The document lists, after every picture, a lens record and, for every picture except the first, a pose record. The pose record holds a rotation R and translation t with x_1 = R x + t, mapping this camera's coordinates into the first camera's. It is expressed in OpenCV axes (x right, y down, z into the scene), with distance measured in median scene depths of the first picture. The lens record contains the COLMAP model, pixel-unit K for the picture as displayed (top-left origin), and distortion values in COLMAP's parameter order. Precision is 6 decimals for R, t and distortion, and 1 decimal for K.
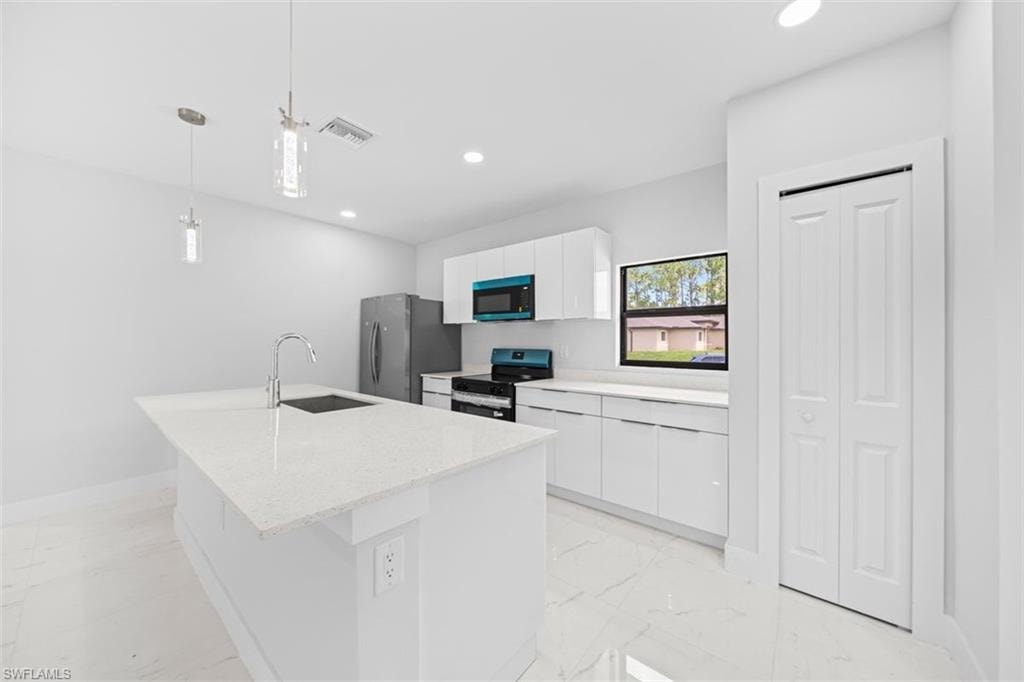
lens RADIAL K [[360.9, 0, 513.6], [0, 360.9, 340.6], [0, 0, 1]] dist [-0.002858, -0.000497]
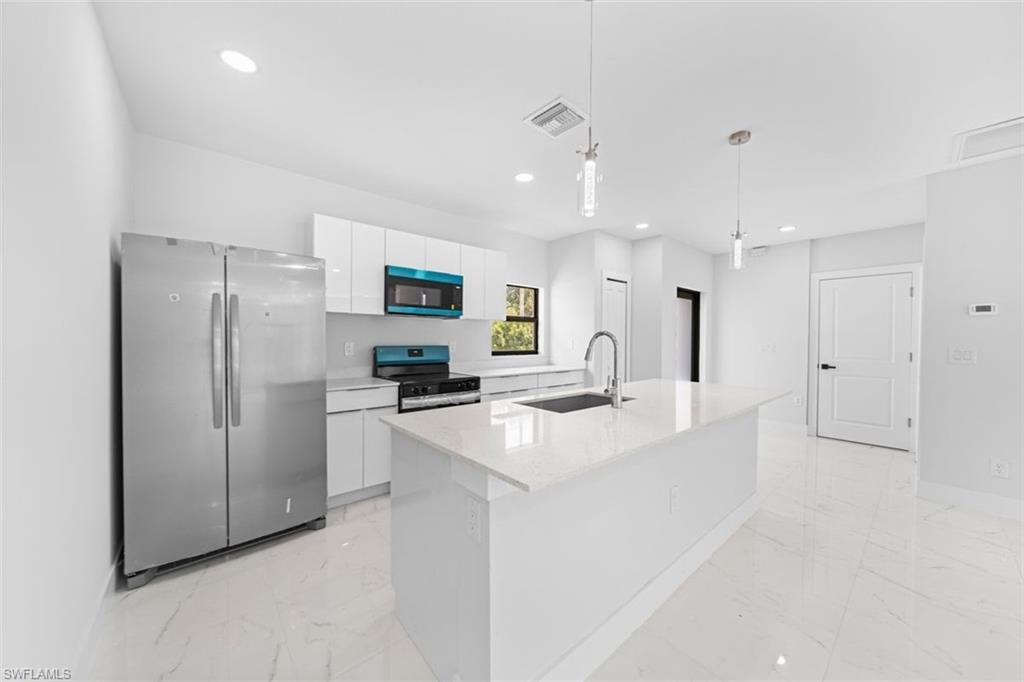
lens RADIAL K [[360.9, 0, 508.5], [0, 360.9, 343.6], [0, 0, 1]] dist [-0.002858, -0.000497]
pose [[0.167406, -0.017624, 0.985730, -0.972139], [-0.004928, 0.999813, 0.018713, -0.001610], [-0.985876, -0.007990, 0.167288, 0.665988]]
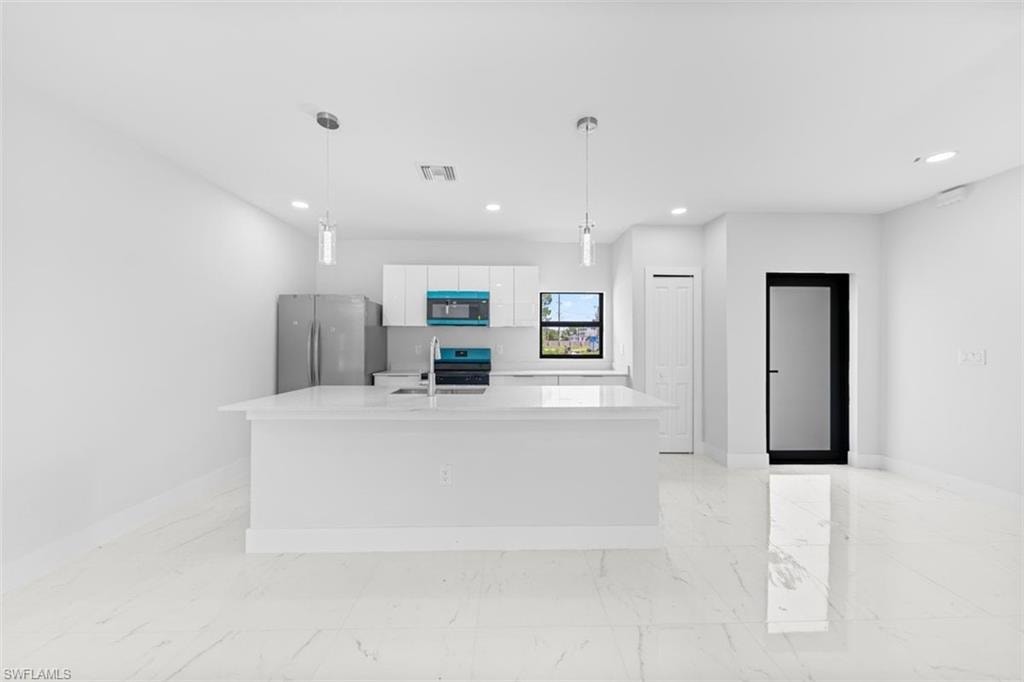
lens RADIAL K [[360.9, 0, 513.9], [0, 360.9, 341.8], [0, 0, 1]] dist [-0.002858, -0.000497]
pose [[0.761284, 0.001346, 0.648417, -0.727422], [-0.000672, 0.999999, -0.001288, 0.002454], [-0.648418, 0.000545, 0.761284, -0.071764]]
